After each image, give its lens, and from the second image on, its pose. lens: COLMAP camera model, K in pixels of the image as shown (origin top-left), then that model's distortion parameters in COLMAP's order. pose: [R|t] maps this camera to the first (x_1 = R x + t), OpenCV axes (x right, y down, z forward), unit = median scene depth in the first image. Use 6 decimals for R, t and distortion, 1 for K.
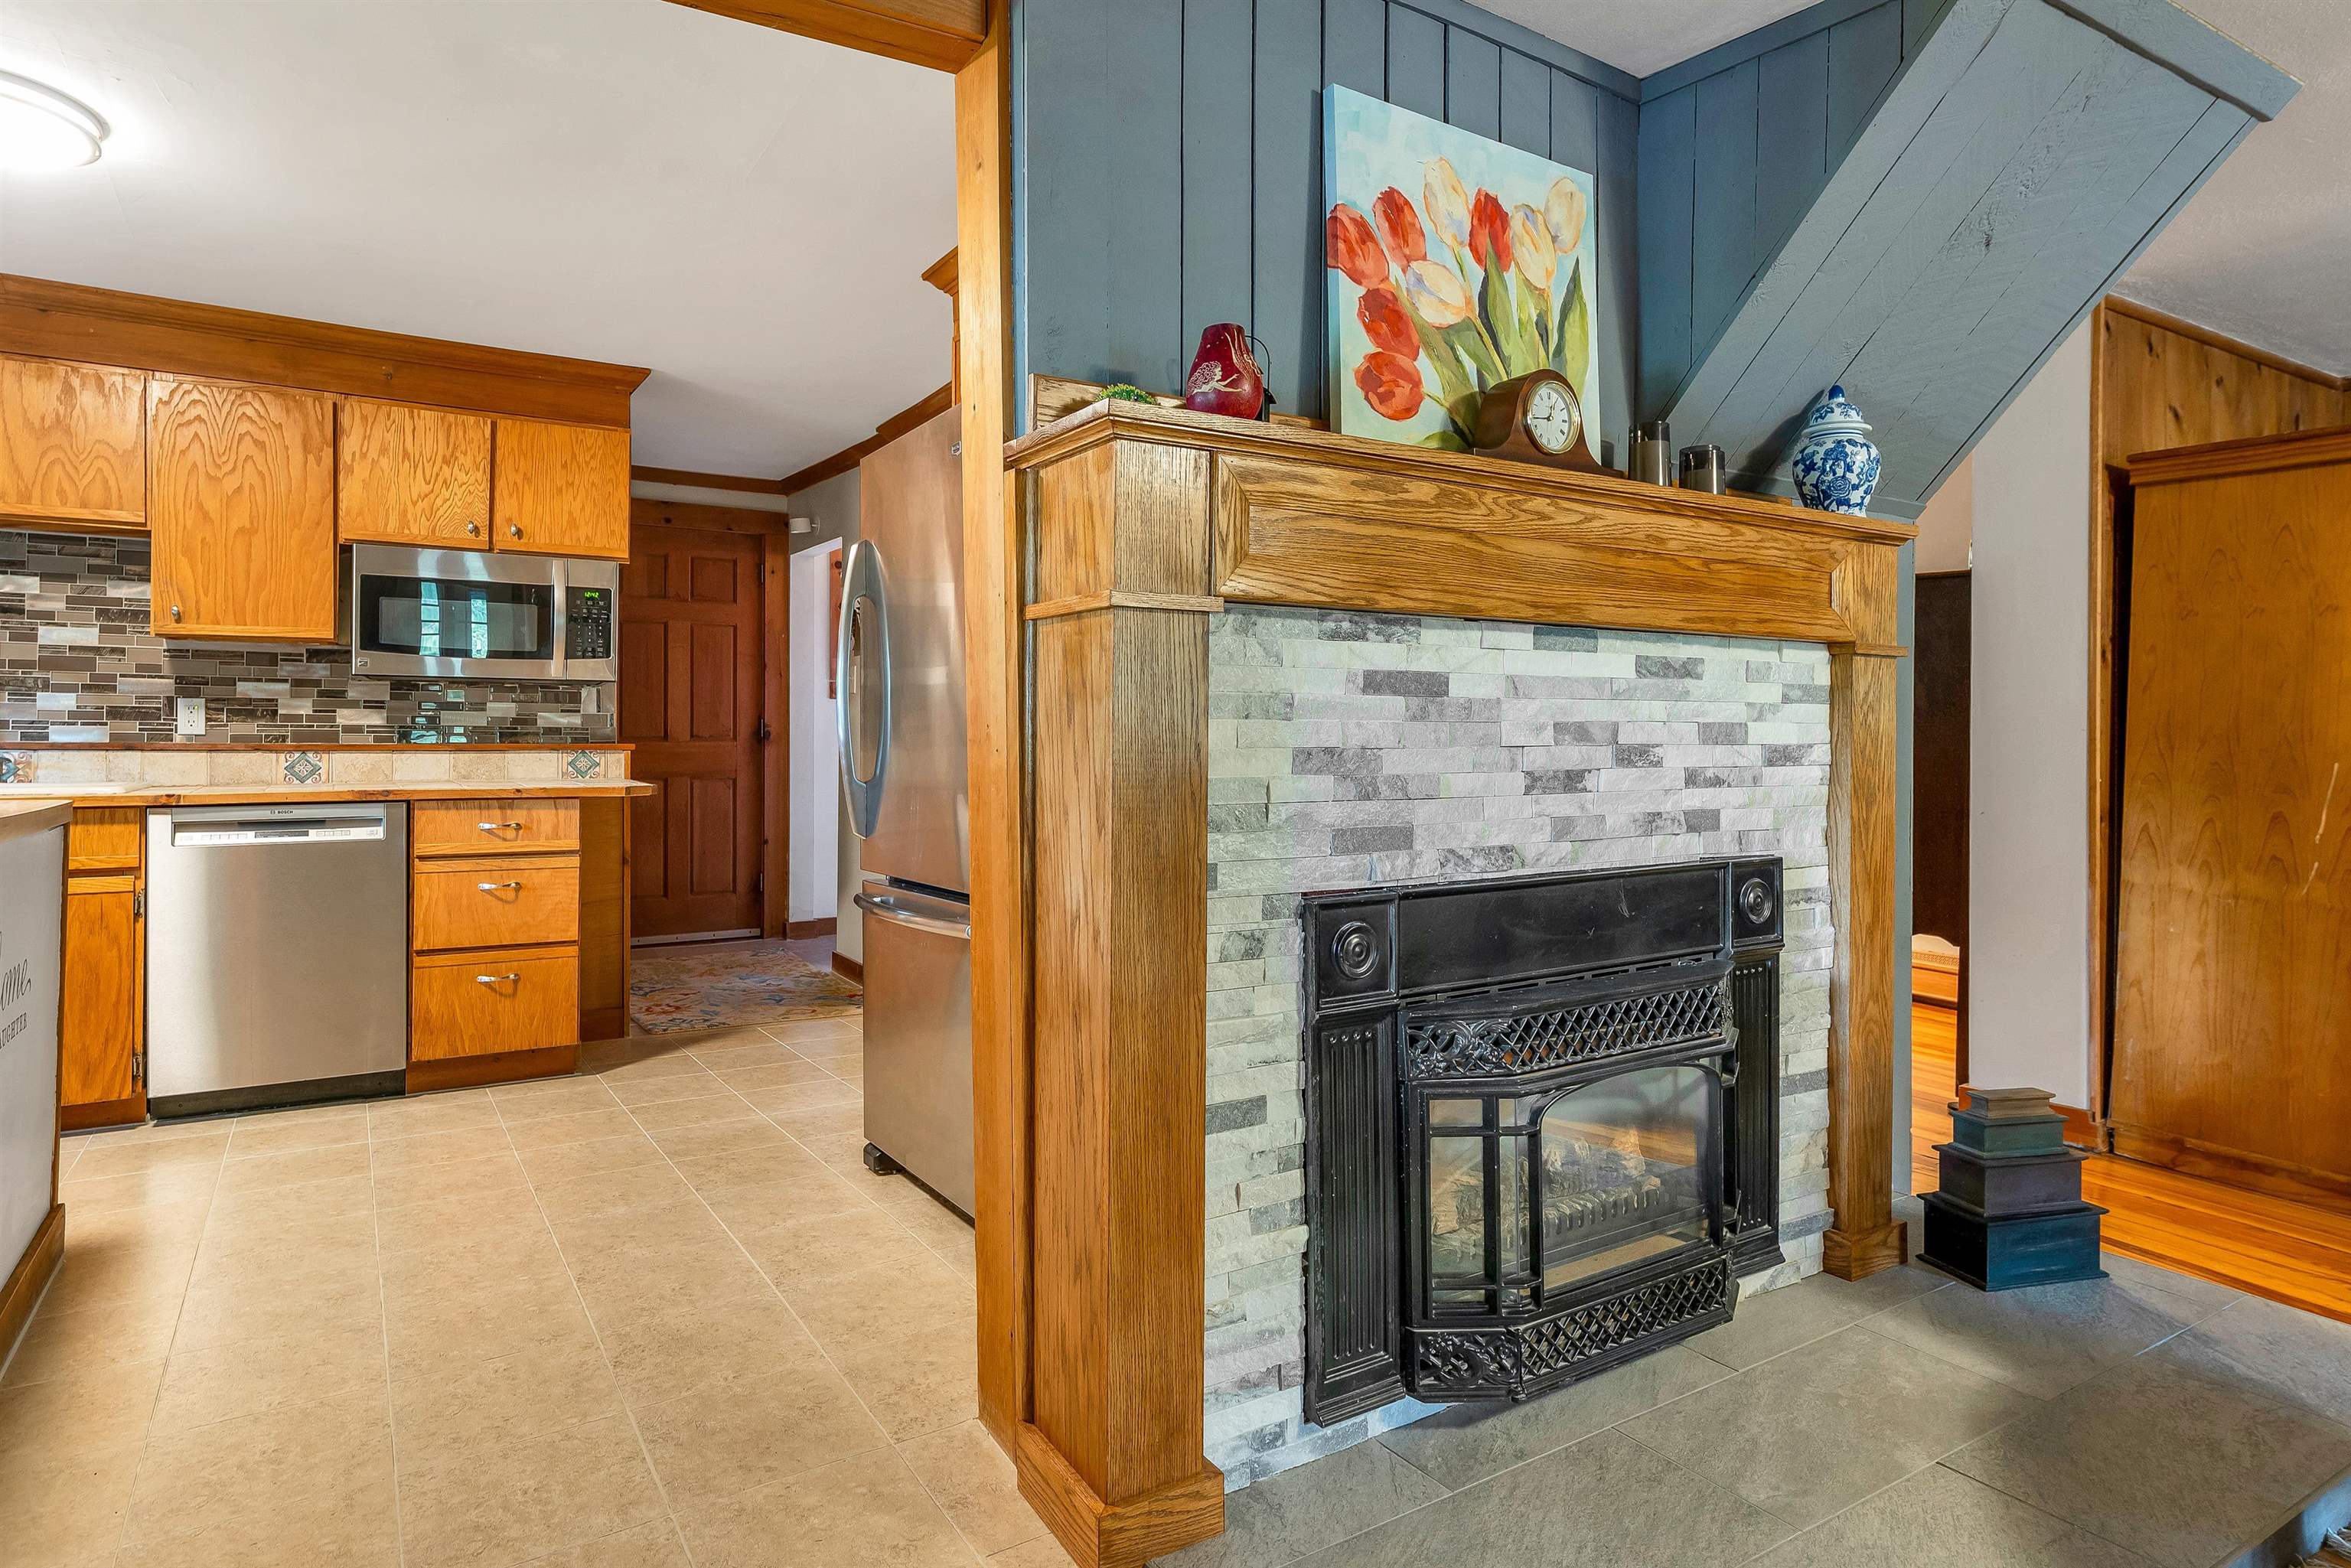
lens RADIAL K [[1326.3, 0, 1164.1], [0, 1326.3, 735.0], [0, 0, 1]] dist [-0.000468, 0.000230]
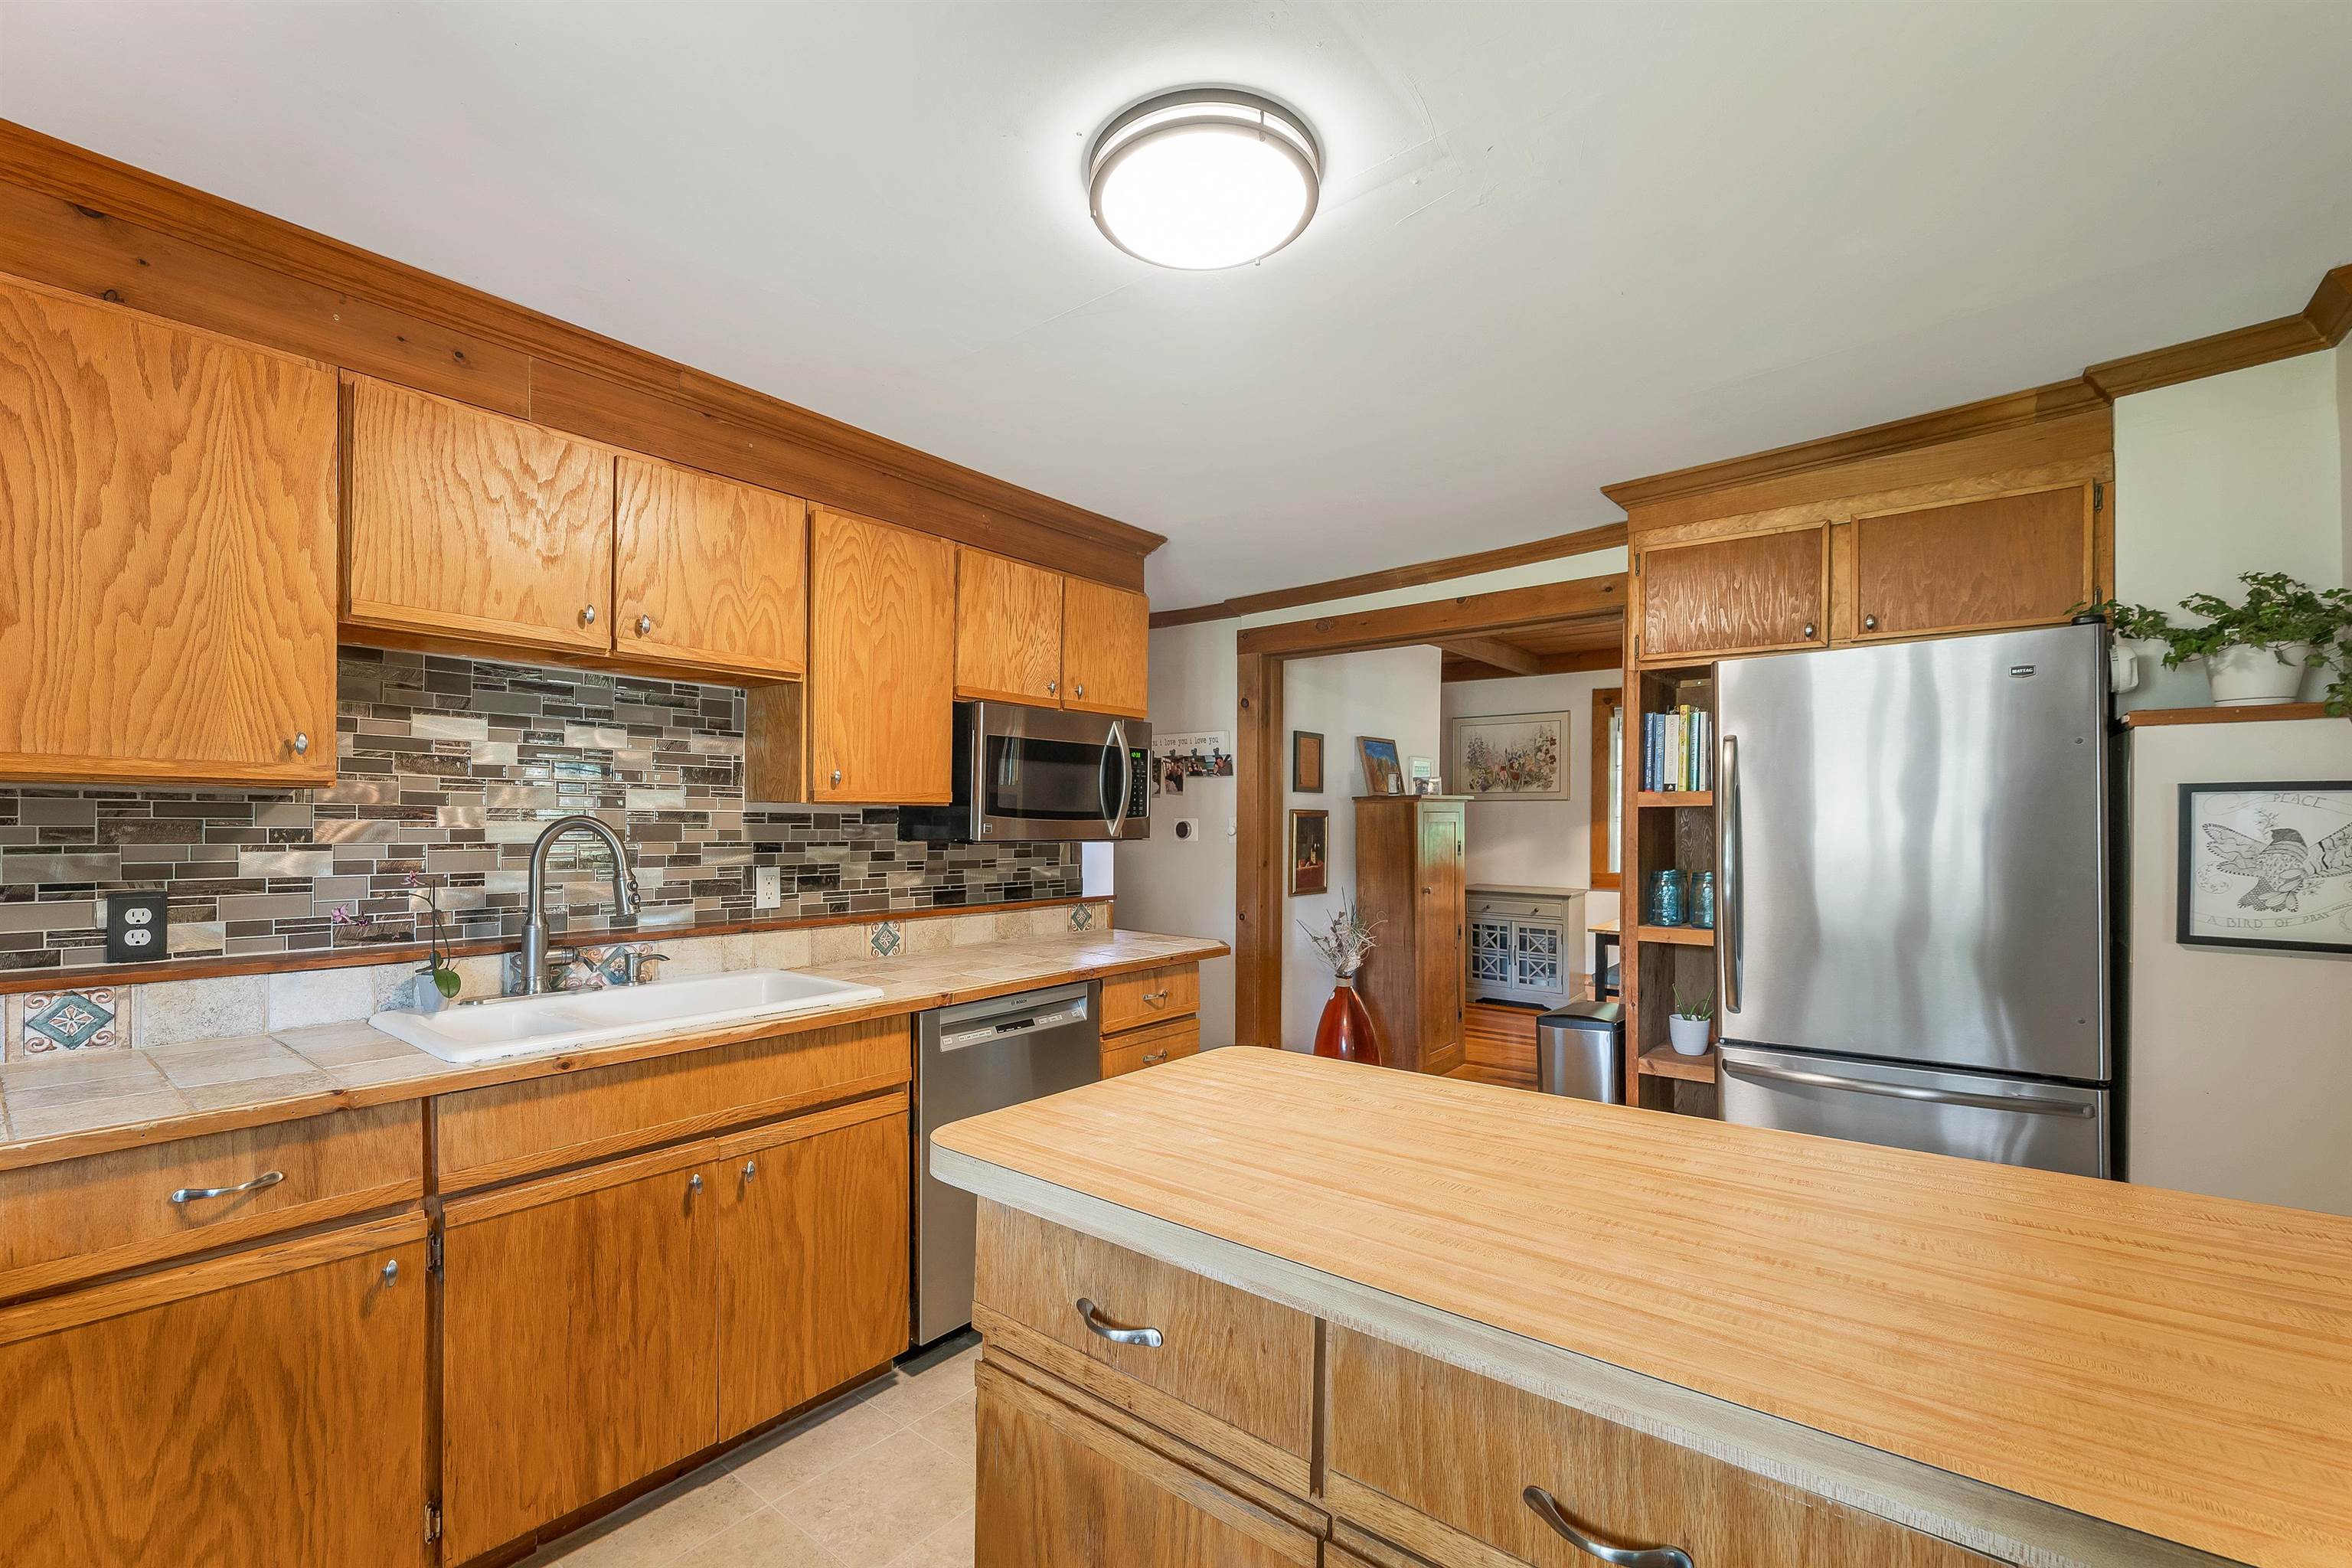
lens RADIAL K [[993.2, 0, 1177.5], [0, 993.2, 823.1], [0, 0, 1]] dist [0.000594, -0.000099]
pose [[0.943176, -0.004272, 0.332266, -0.764209], [0.003338, 0.999989, 0.003379, -0.064730], [-0.332276, -0.002078, 0.943180, 0.308625]]
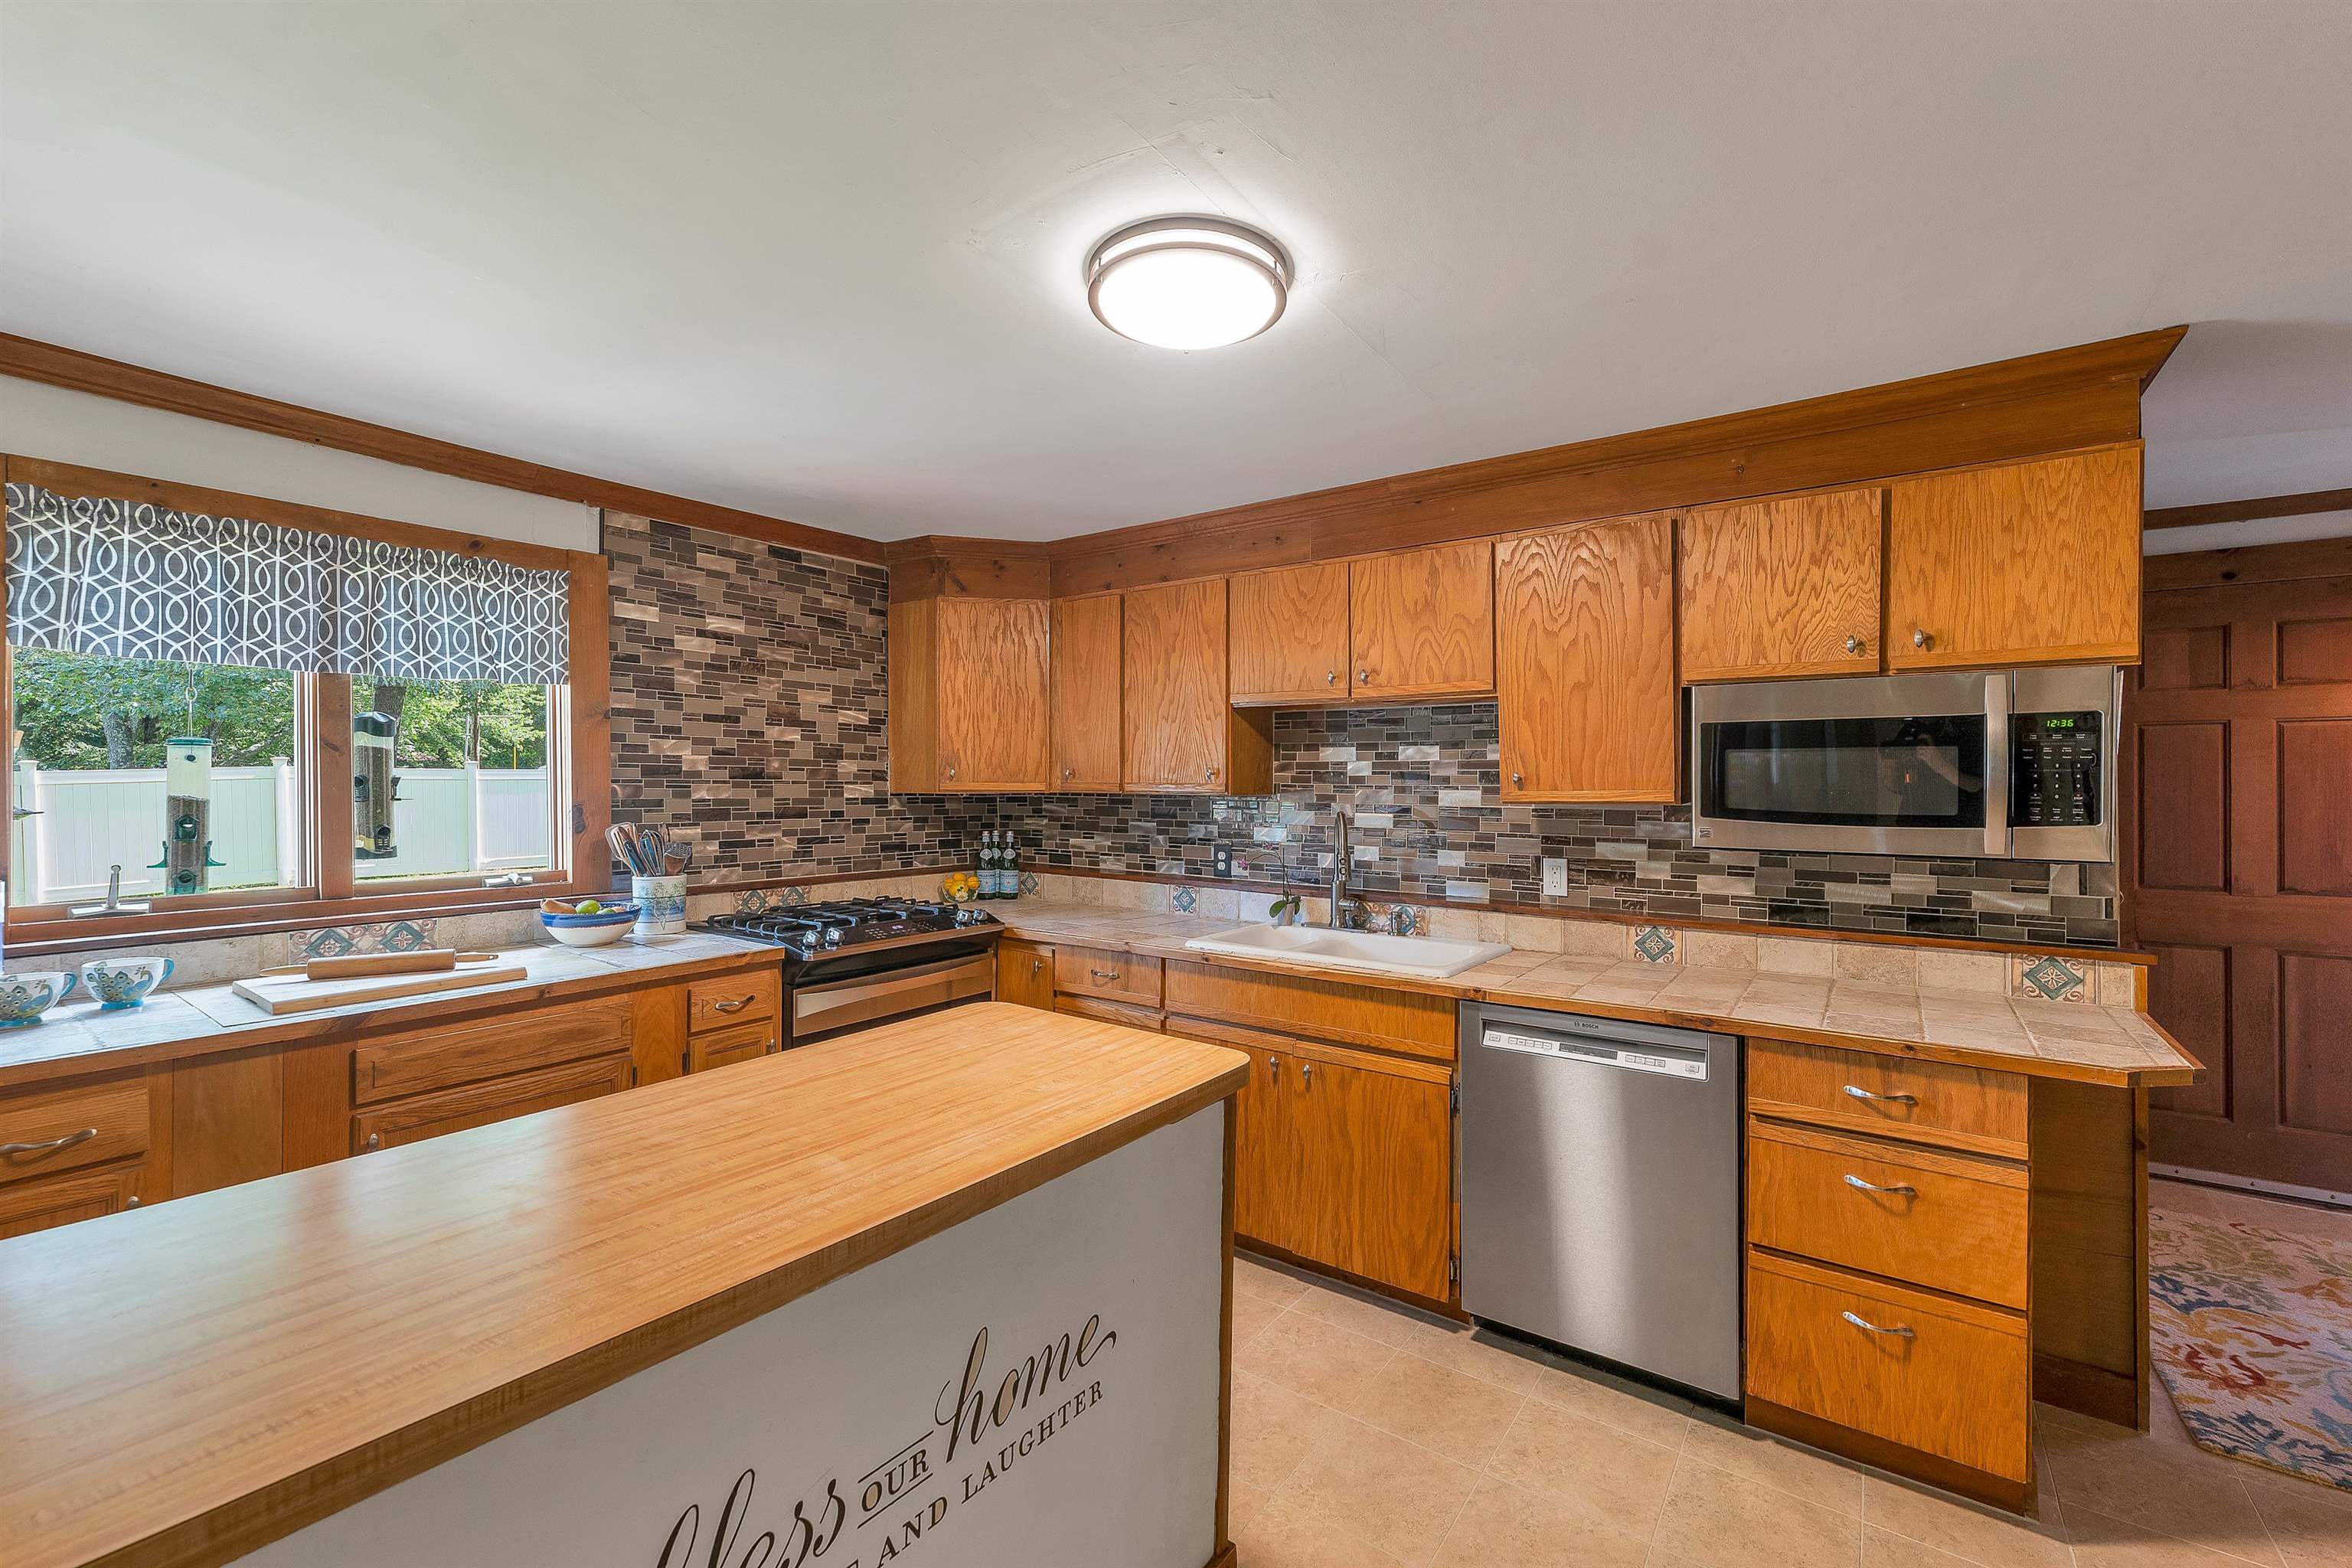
lens RADIAL K [[968.8, 0, 1168.3], [0, 968.8, 782.6], [0, 0, 1]] dist [0.002676, -0.000019]
pose [[0.374174, -0.006124, -0.927338, -0.192453], [0.000151, 0.999979, -0.006543, -0.087187], [0.927358, 0.002308, 0.374167, 0.512131]]
